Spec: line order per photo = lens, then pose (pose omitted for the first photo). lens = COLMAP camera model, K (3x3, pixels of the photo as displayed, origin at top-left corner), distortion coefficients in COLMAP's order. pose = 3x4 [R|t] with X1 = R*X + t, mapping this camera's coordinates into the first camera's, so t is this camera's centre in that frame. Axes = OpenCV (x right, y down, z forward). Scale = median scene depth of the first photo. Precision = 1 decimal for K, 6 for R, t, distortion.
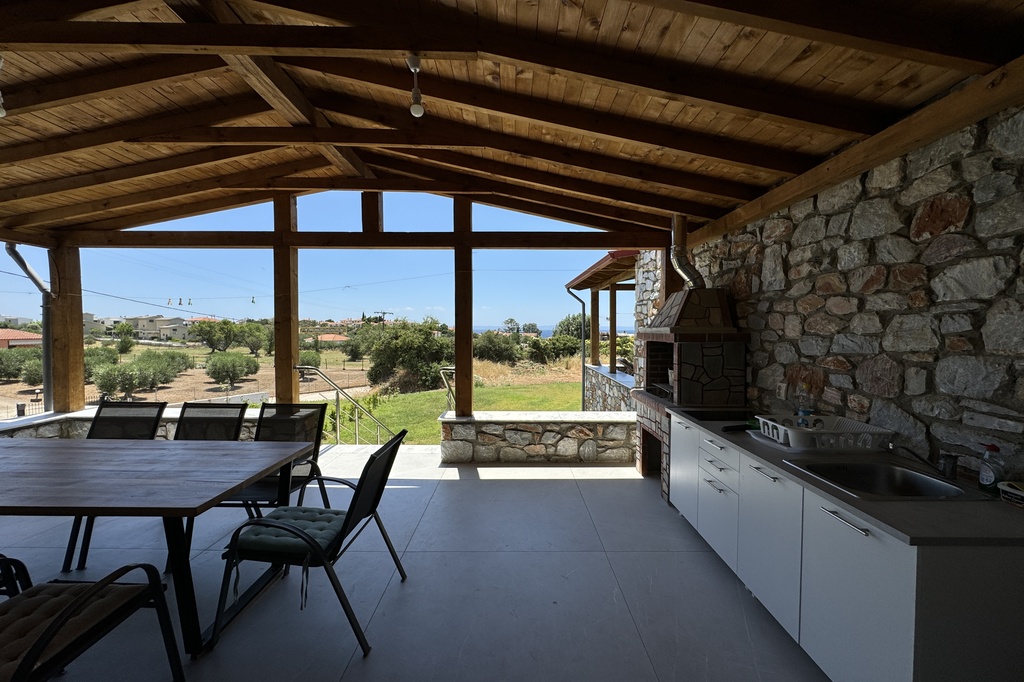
lens RADIAL K [[409.9, 0, 512.1], [0, 409.9, 341.8], [0, 0, 1]] dist [-0.002288, 0.001642]
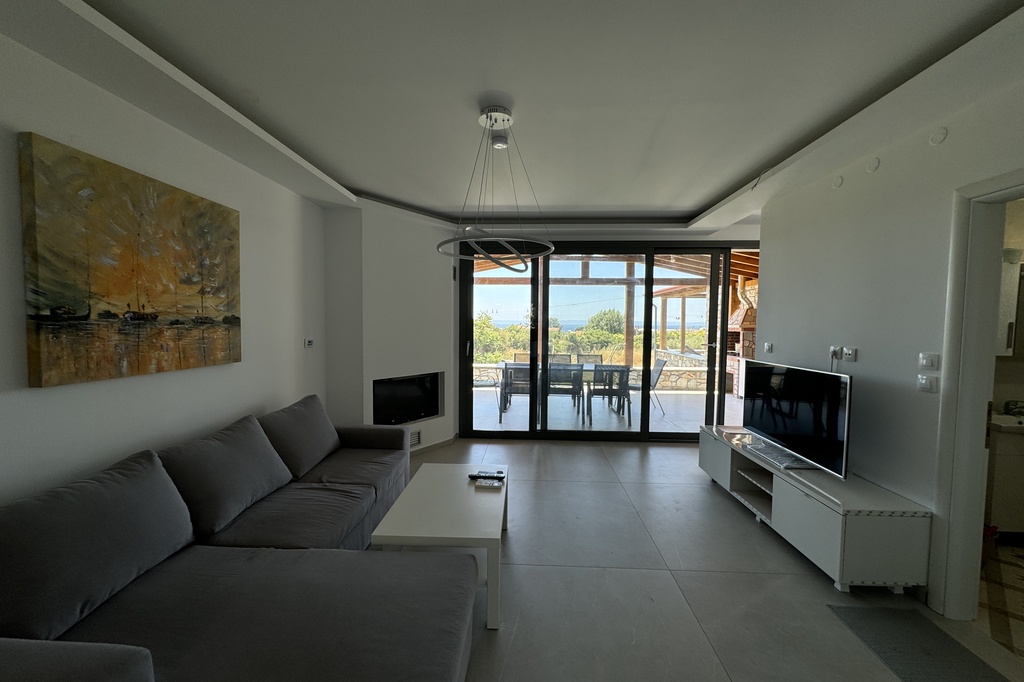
lens RADIAL K [[409.9, 0, 512.1], [0, 409.9, 341.9], [0, 0, 1]] dist [-0.002288, 0.001642]
pose [[0.998945, 0.005530, -0.045582, -0.586892], [-0.004914, 0.999895, 0.013615, 0.025821], [0.045652, -0.013376, 0.998868, -1.028669]]
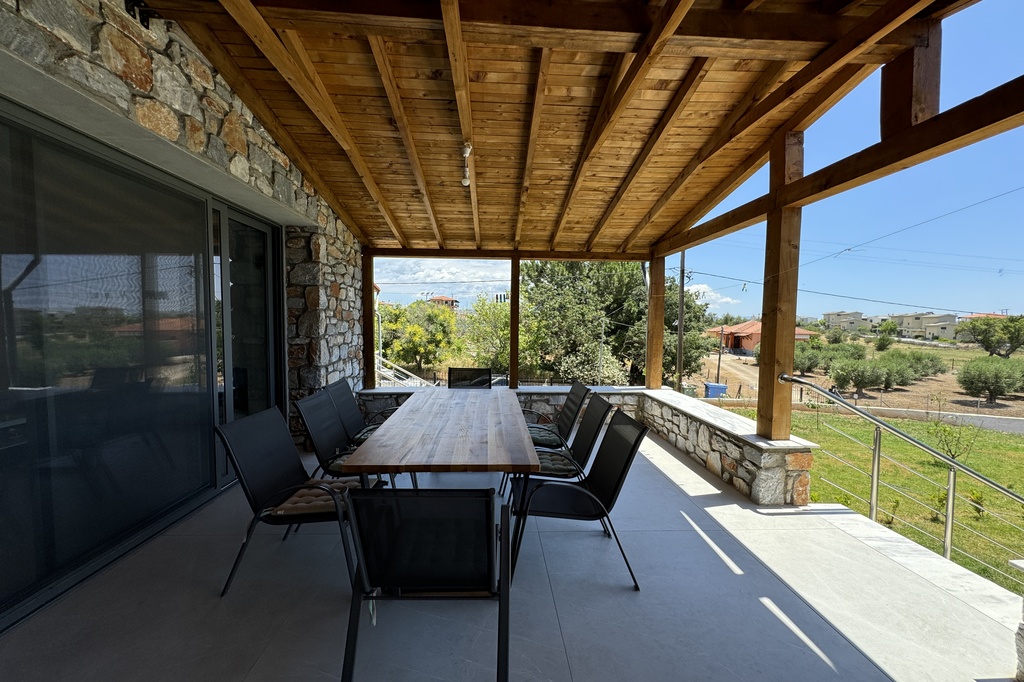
lens RADIAL K [[409.9, 0, 510.4], [0, 409.9, 344.5], [0, 0, 1]] dist [-0.002288, 0.001642]
pose [[0.057648, 0.050366, -0.997066, 0.147956], [-0.038882, 0.998082, 0.048170, -0.009877], [0.997579, 0.035991, 0.059496, 0.471405]]
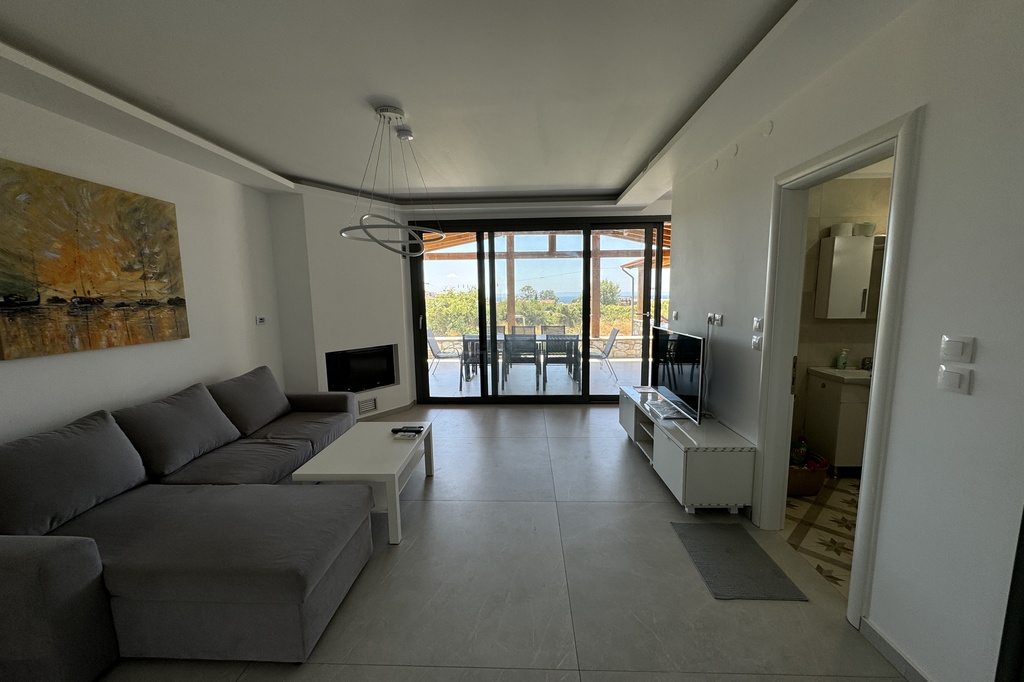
lens RADIAL K [[409.9, 0, 512.4], [0, 409.9, 350.4], [0, 0, 1]] dist [-0.002288, 0.001642]
pose [[0.999187, -0.012476, -0.038325, -0.453971], [0.016247, 0.994884, 0.099704, 0.026123], [0.036885, -0.100246, 0.994279, -1.107211]]
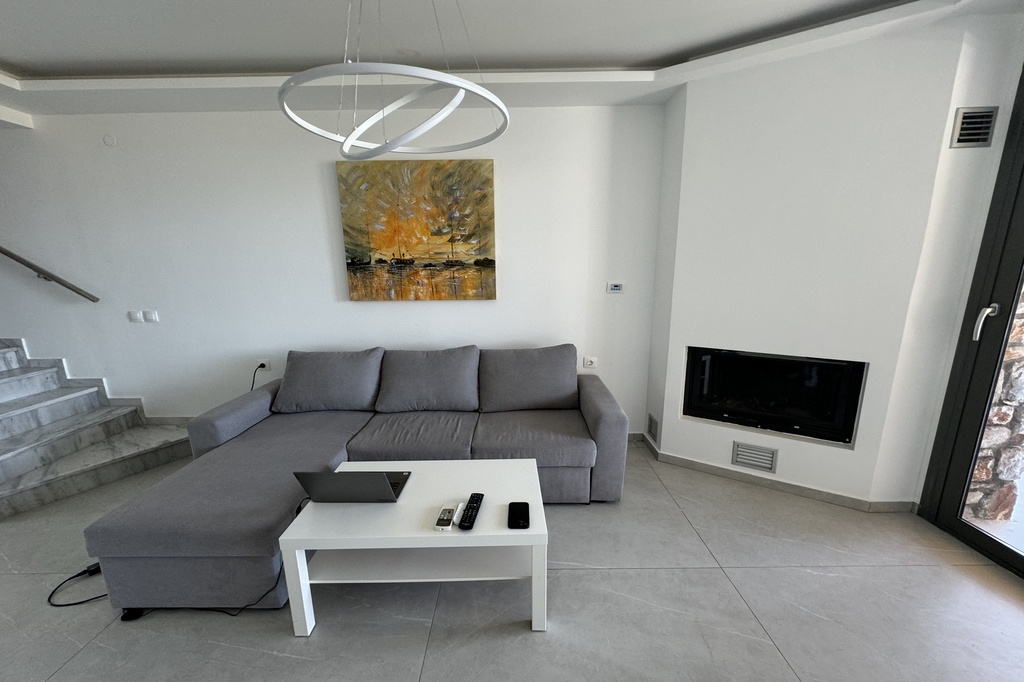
lens RADIAL K [[409.9, 0, 519.8], [0, 409.9, 358.8], [0, 0, 1]] dist [-0.002288, 0.001642]
pose [[0.006654, 0.220161, -0.975441, -0.337065], [-0.021355, 0.975271, 0.219977, 0.010975], [0.999750, 0.019367, 0.011191, -0.461388]]
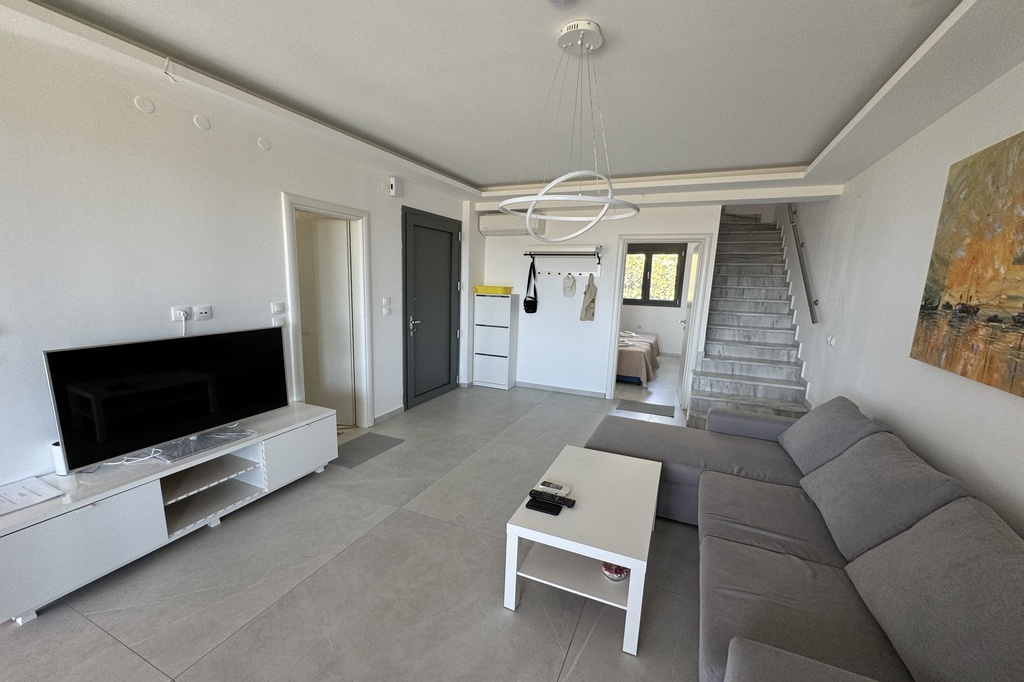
lens RADIAL K [[409.9, 0, 498.6], [0, 409.9, 352.4], [0, 0, 1]] dist [-0.002288, 0.001642]
pose [[-0.900824, -0.106888, 0.420823, -0.757088], [-0.017315, 0.977297, 0.211166, -0.024667], [-0.433840, 0.182937, -0.882223, -0.120867]]
